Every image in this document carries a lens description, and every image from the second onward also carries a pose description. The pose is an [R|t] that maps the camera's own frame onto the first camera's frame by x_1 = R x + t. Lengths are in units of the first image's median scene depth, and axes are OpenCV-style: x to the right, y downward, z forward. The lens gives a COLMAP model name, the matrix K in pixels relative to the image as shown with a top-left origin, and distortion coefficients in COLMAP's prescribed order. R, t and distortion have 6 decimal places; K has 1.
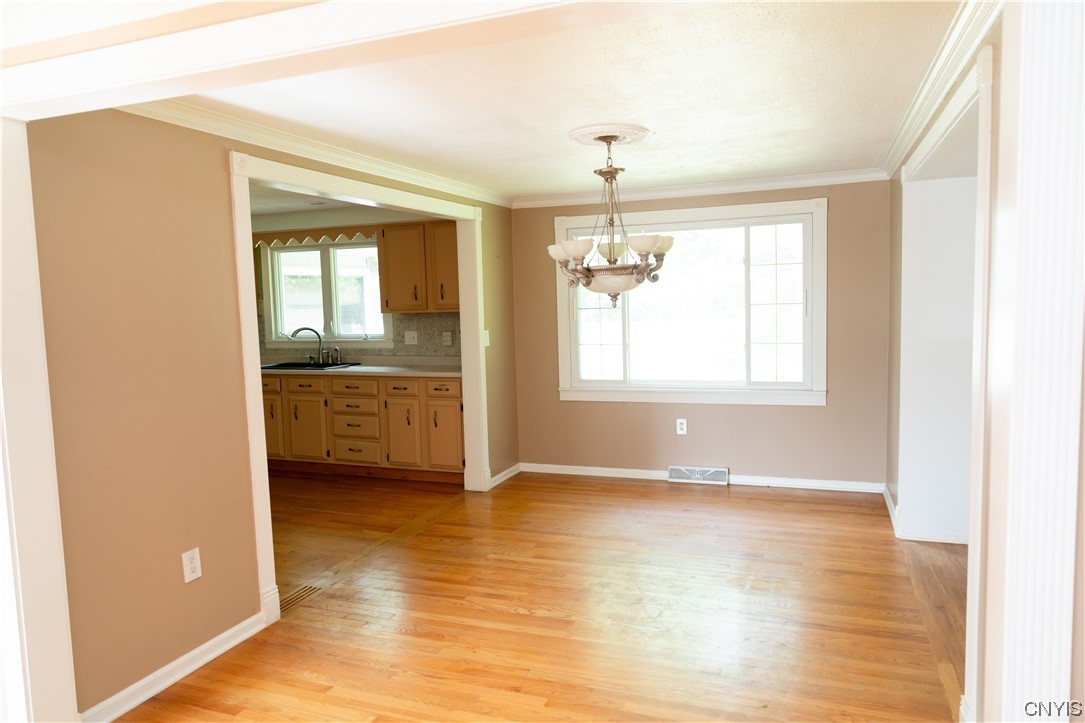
lens RADIAL K [[724.1, 0, 542.5], [0, 724.1, 361.5], [0, 0, 1]] dist [-0.026184, 0.022576]
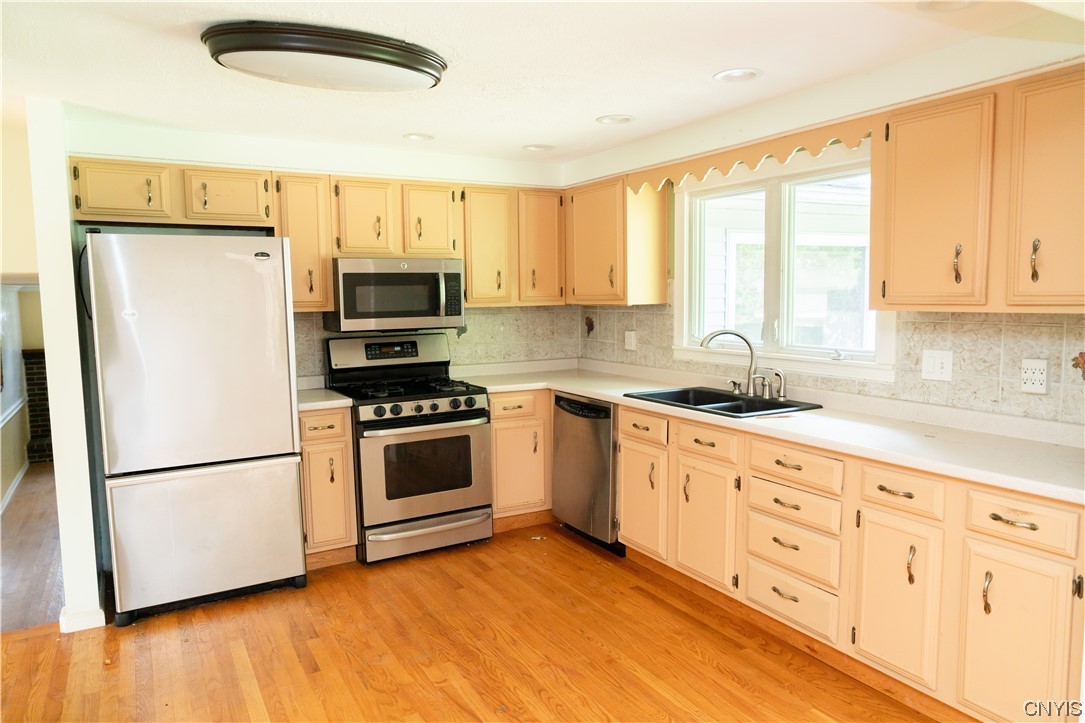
lens RADIAL K [[724.1, 0, 542.5], [0, 724.1, 361.5], [0, 0, 1]] dist [-0.026184, 0.022576]
pose [[0.772730, 0.078586, -0.629851, -0.093028], [-0.064391, 0.996892, 0.045382, -0.041899], [0.631460, 0.005489, 0.775389, 0.518141]]
